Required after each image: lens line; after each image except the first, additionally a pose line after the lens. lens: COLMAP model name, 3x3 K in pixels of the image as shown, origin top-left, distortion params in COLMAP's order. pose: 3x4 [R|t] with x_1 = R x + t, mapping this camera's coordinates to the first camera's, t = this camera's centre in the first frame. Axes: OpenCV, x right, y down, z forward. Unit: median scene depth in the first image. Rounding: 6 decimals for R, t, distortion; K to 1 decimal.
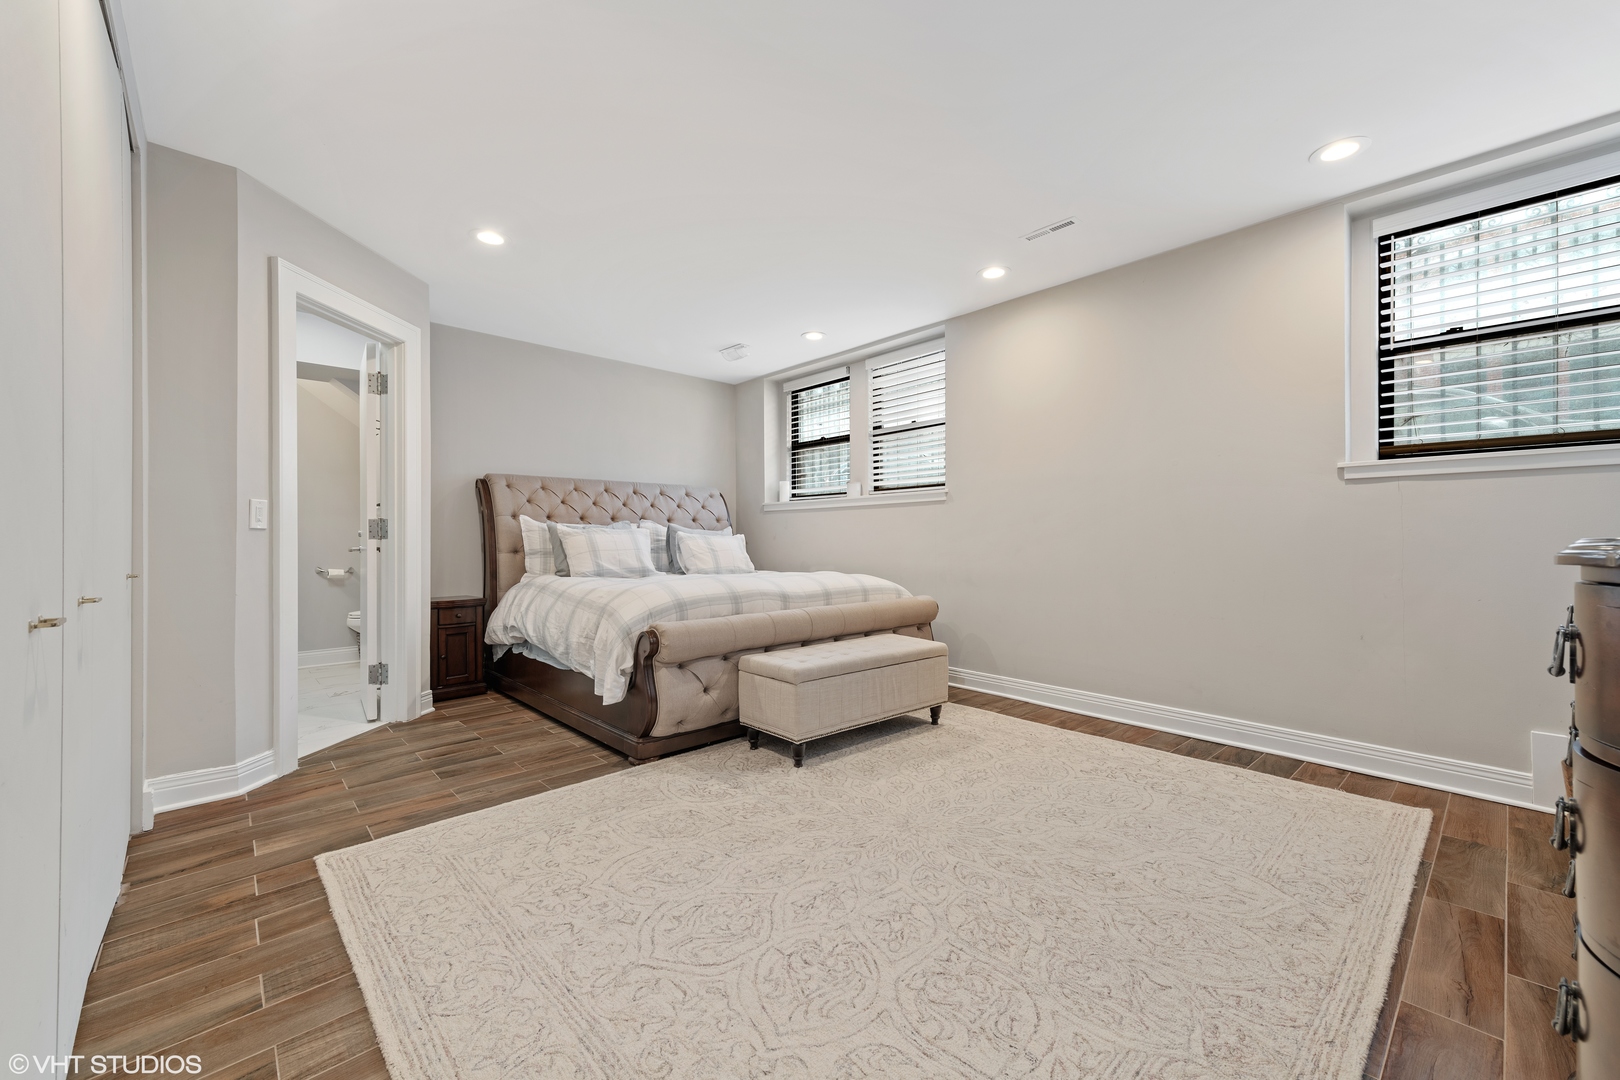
lens RADIAL K [[638.3, 0, 810.0], [0, 638.3, 540.0], [0, 0, 1]] dist [0.019743, 0.000010]
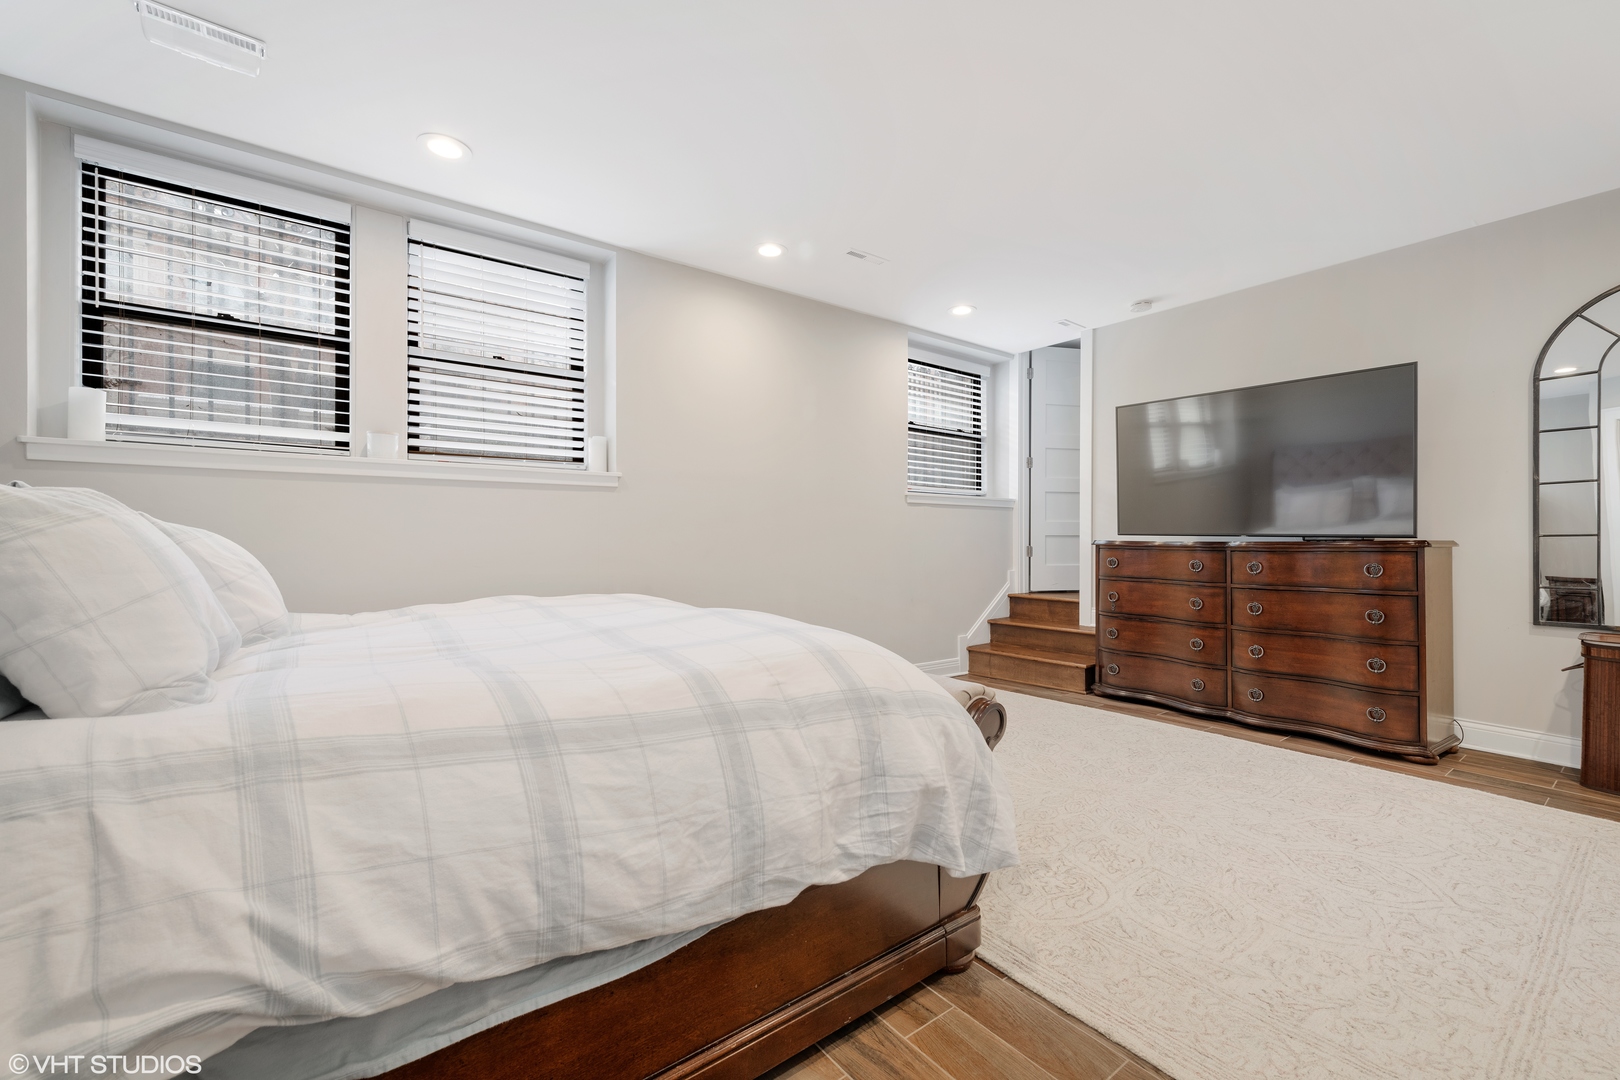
lens RADIAL K [[667.1, 0, 810.0], [0, 667.1, 540.0], [0, 0, 1]] dist [0.009616, -0.000470]
pose [[0.098537, 0.001097, 0.995133, -0.788306], [-0.001841, 0.999998, -0.000920, -0.000062], [-0.995132, -0.001742, 0.098539, 1.011514]]
